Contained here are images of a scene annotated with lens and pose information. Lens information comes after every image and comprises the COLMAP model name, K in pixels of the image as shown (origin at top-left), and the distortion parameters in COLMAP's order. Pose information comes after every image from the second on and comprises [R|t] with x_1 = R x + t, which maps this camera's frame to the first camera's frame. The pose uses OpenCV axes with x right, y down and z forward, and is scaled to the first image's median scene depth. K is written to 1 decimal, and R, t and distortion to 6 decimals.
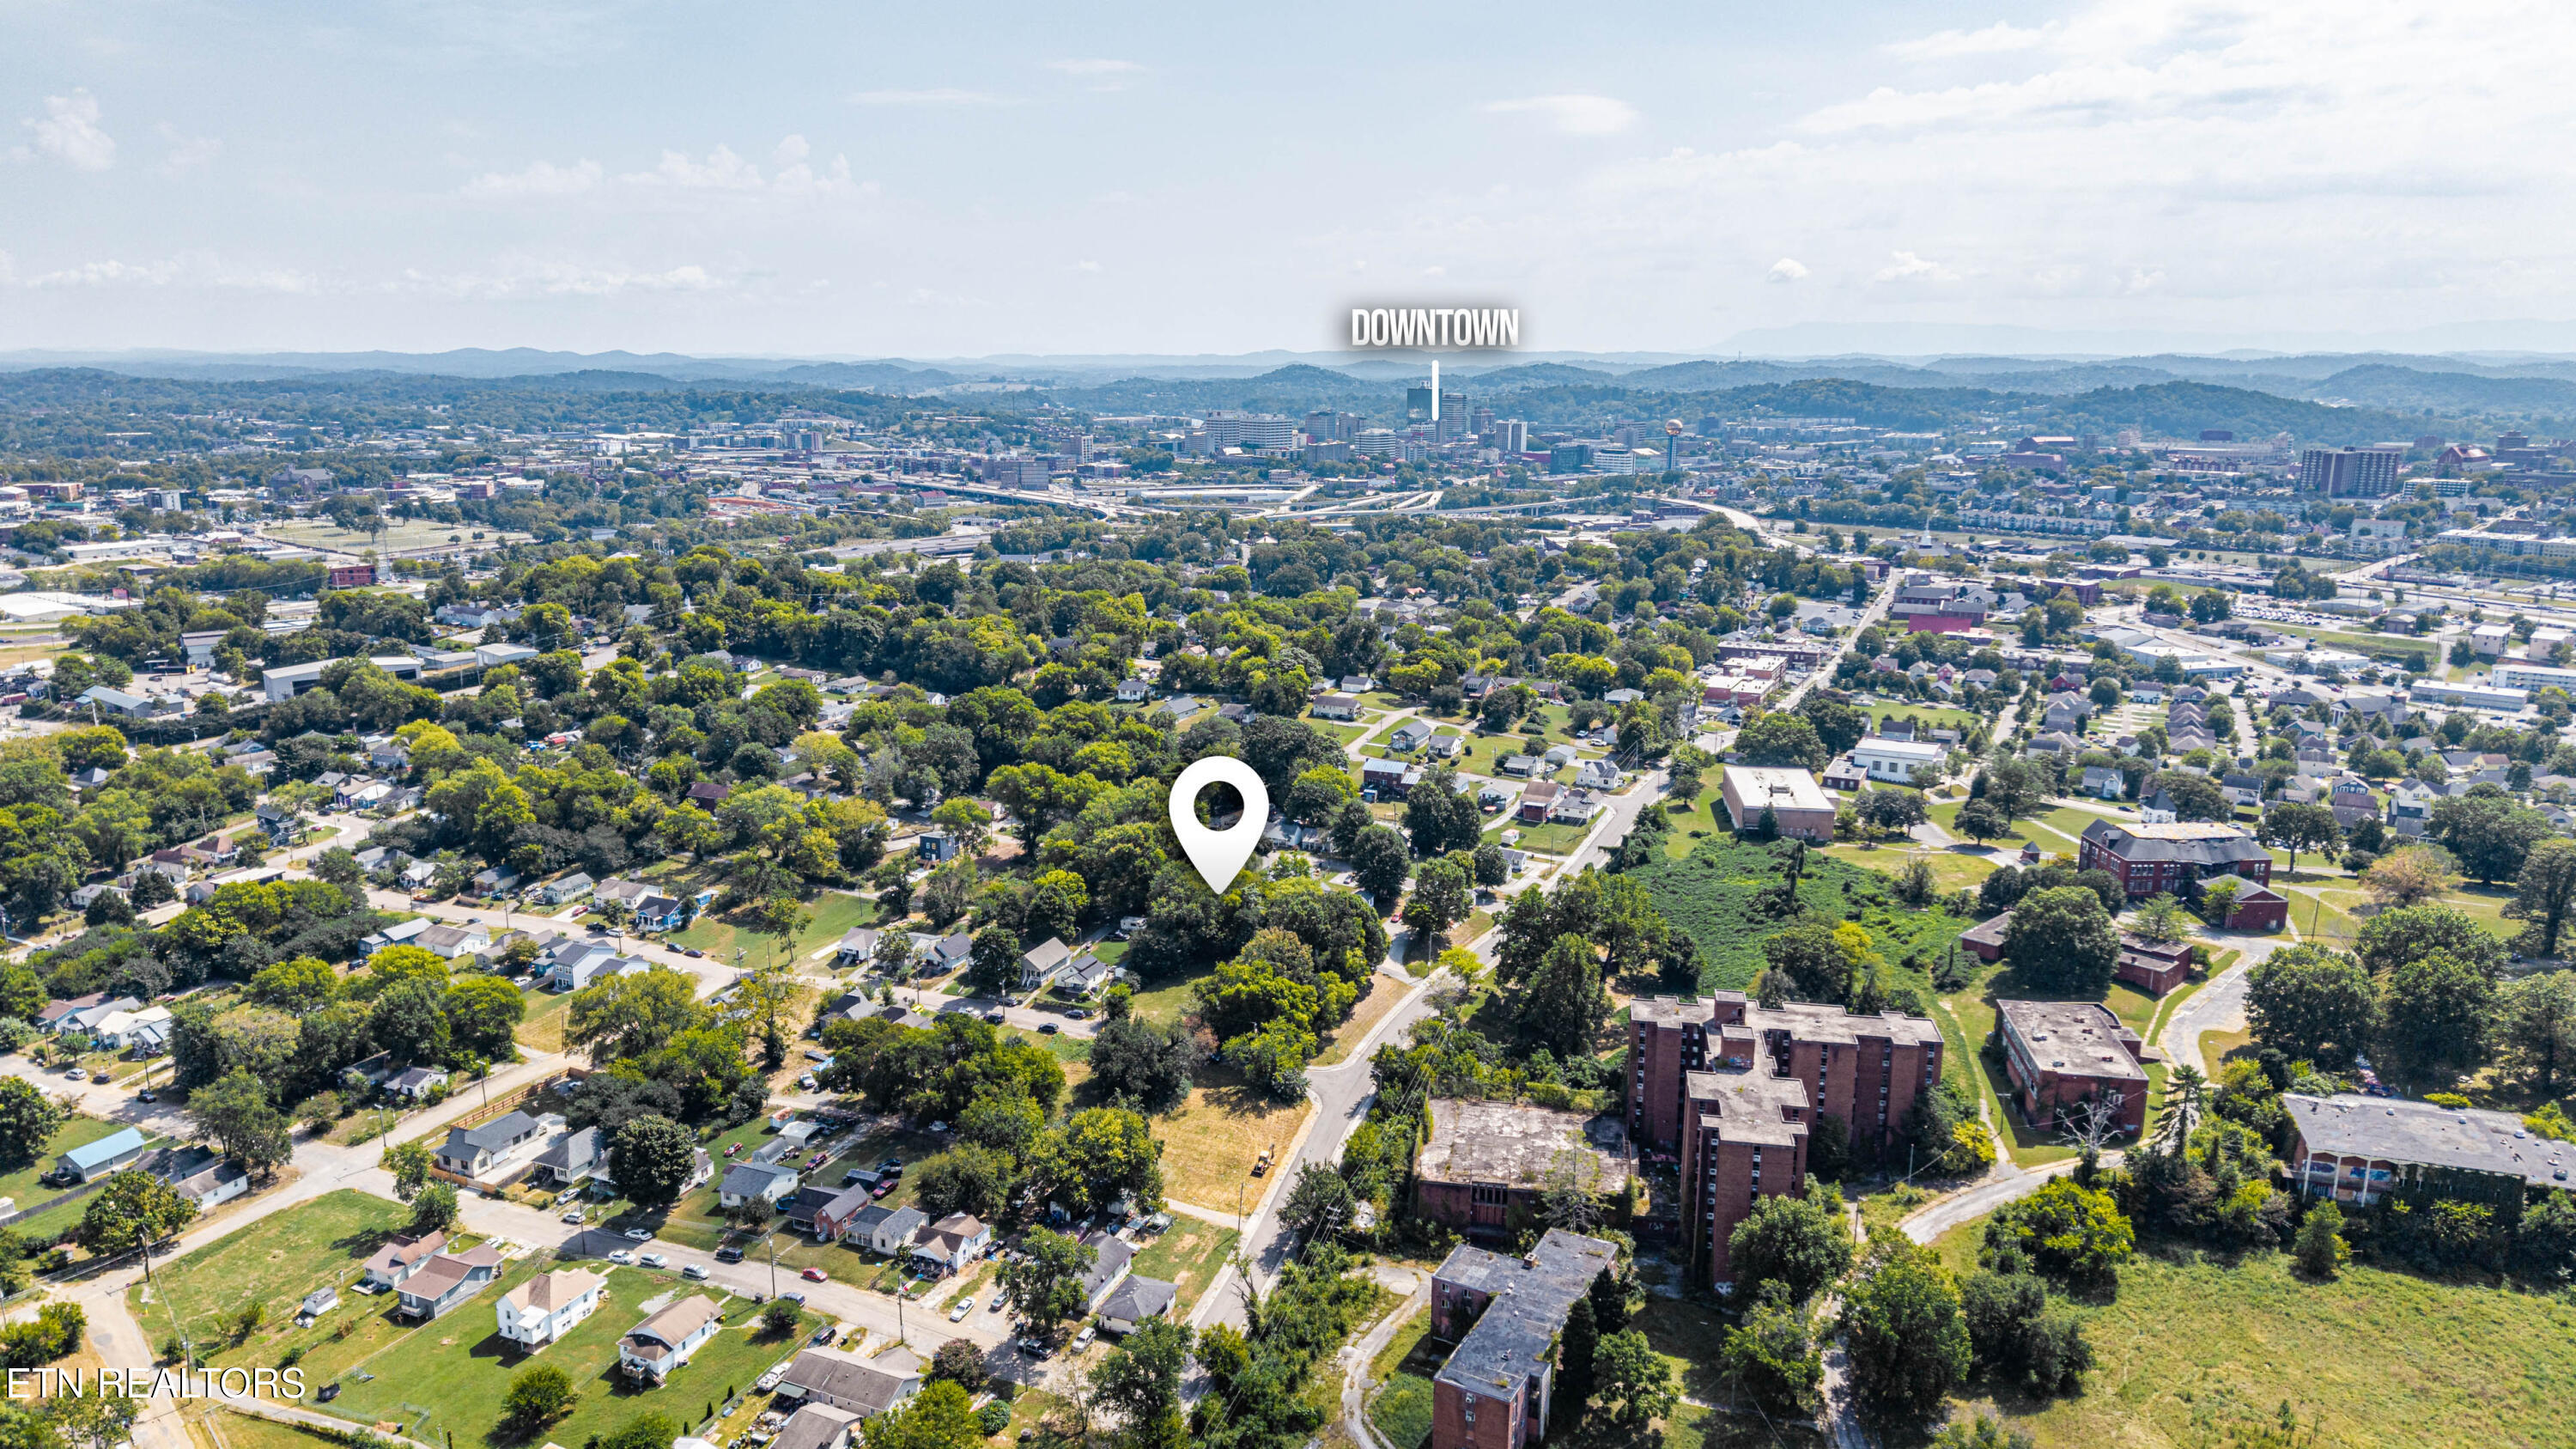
lens RADIAL K [[1782.5, 0, 1282.1], [0, 1782.5, 736.7], [0, 0, 1]] dist [0.024862, -0.002048]
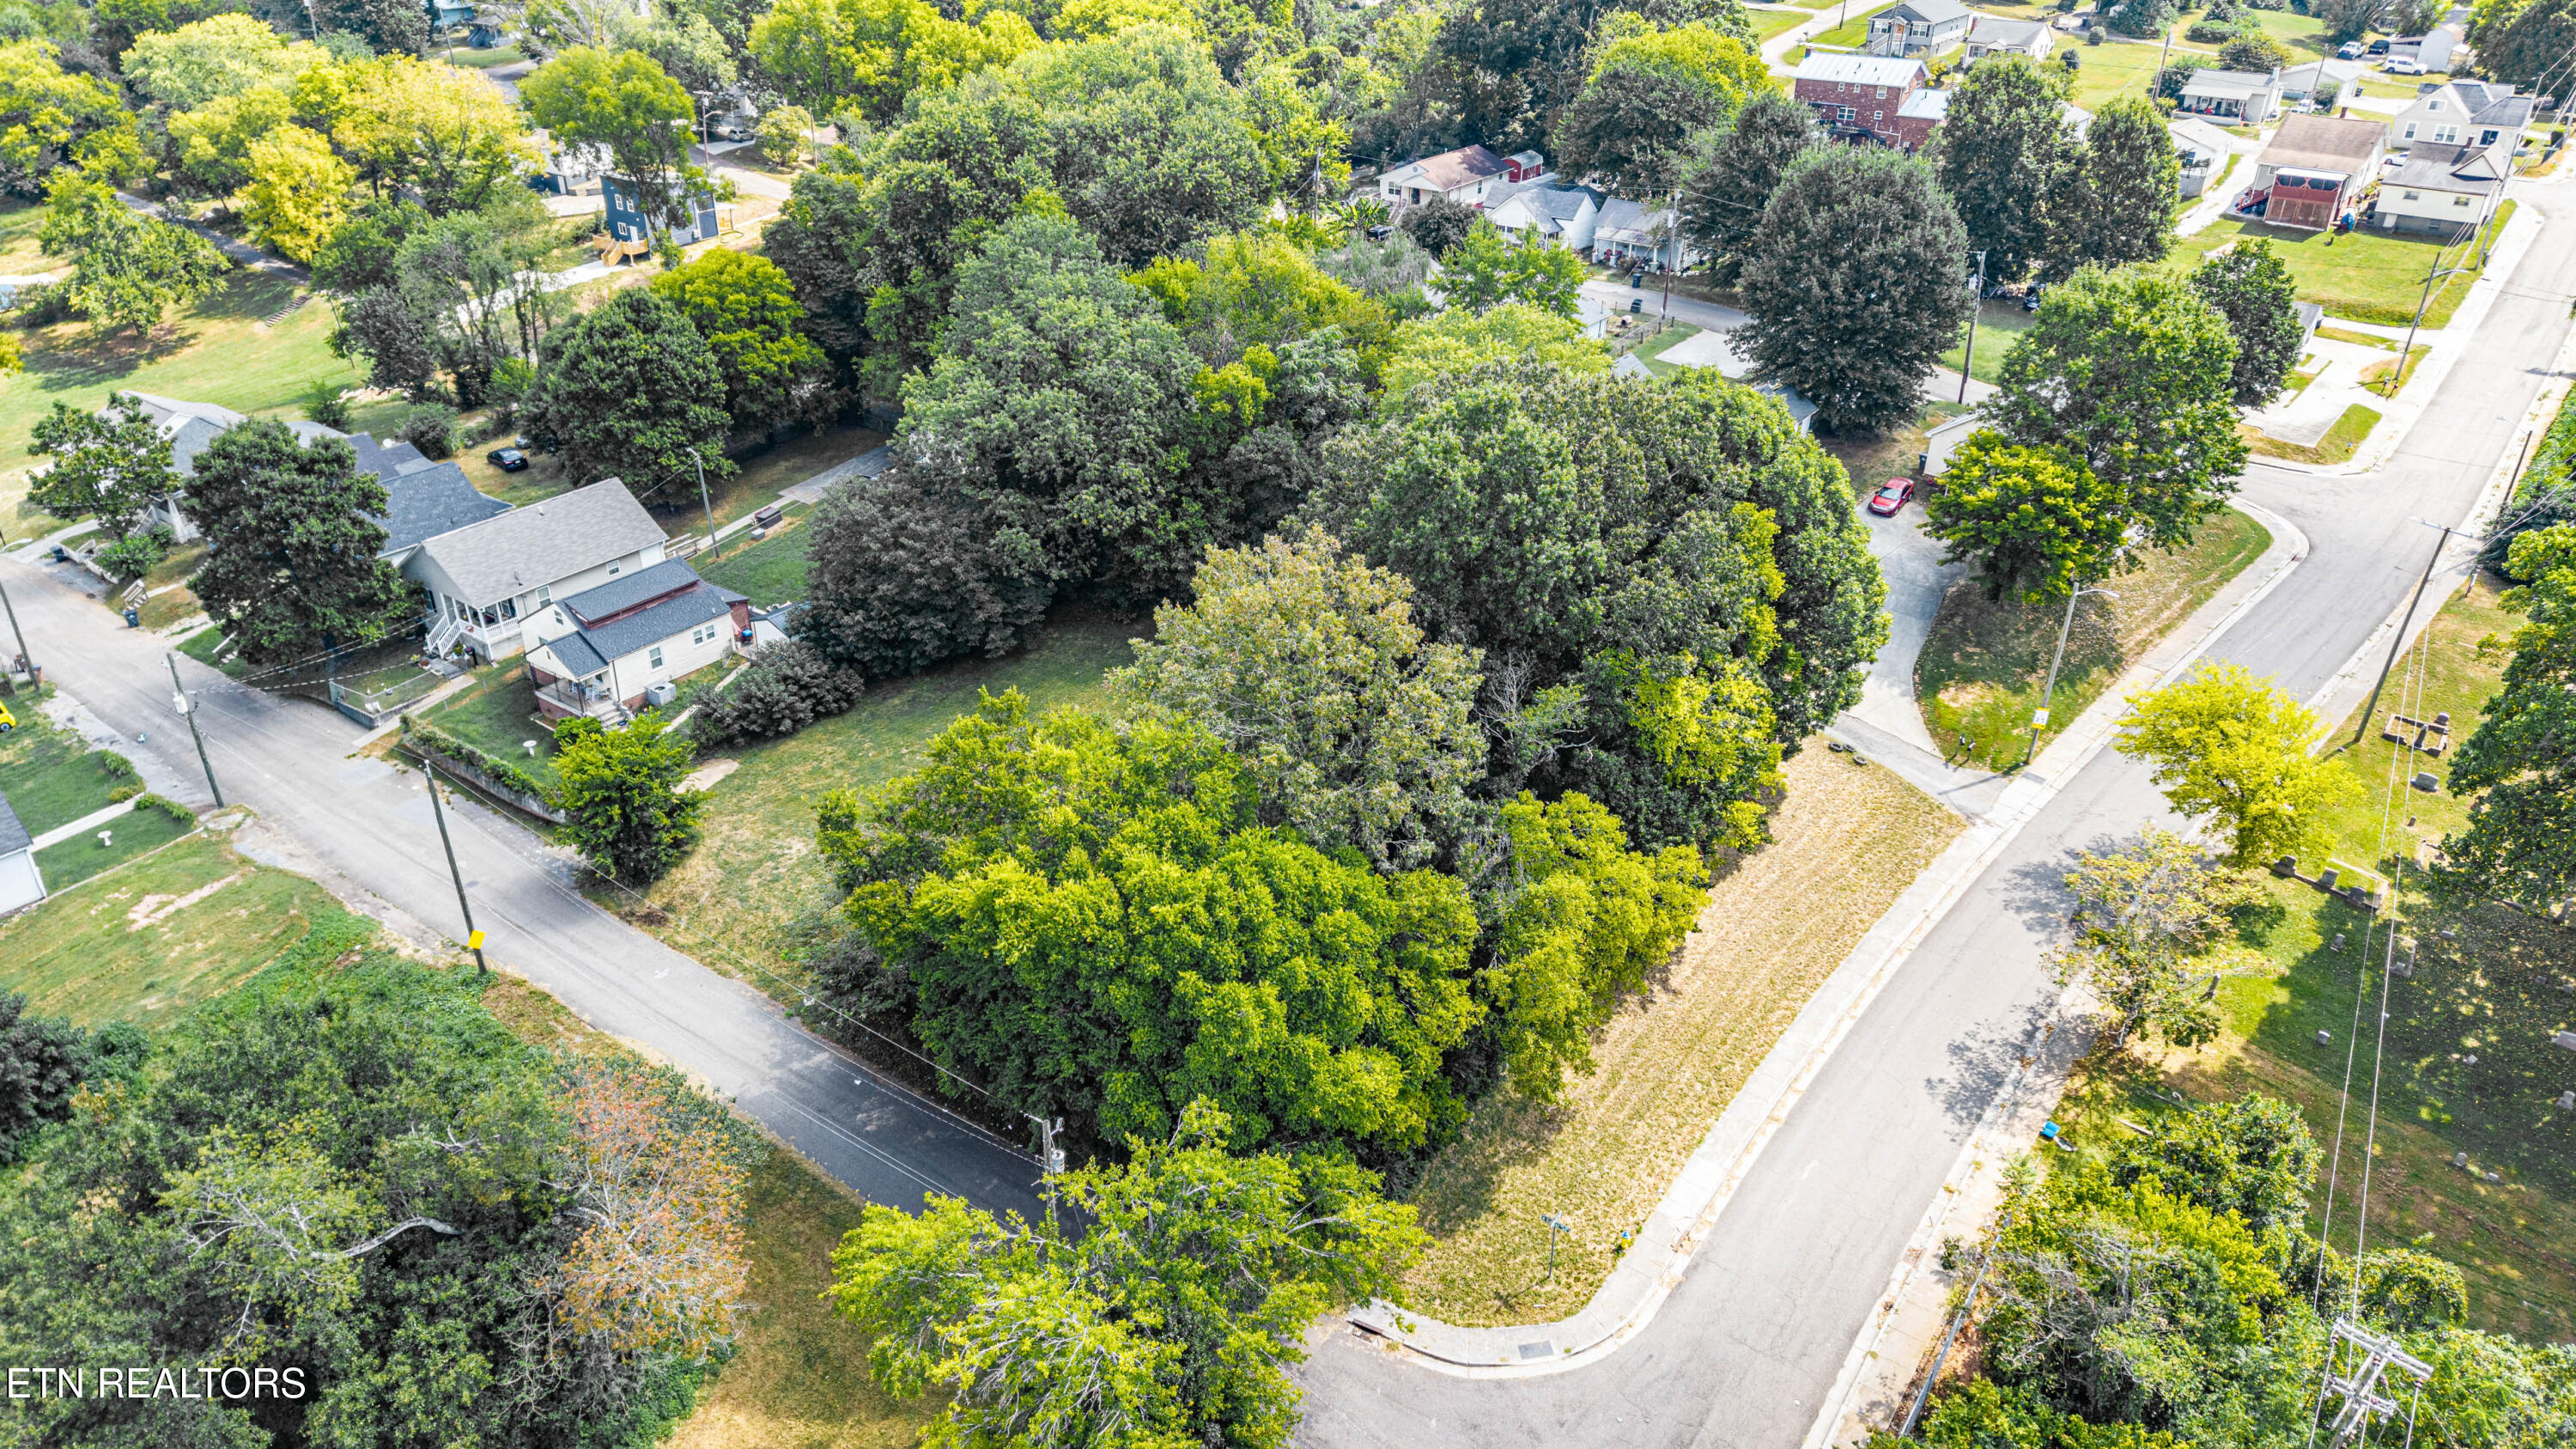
lens RADIAL K [[1782.5, 0, 1282.1], [0, 1782.5, 736.7], [0, 0, 1]] dist [0.024862, -0.002048]
pose [[0.978543, 0.099655, -0.180338, 0.028090], [-0.047731, 0.961084, 0.272100, 0.071122], [0.200436, -0.257654, 0.945220, 0.759074]]
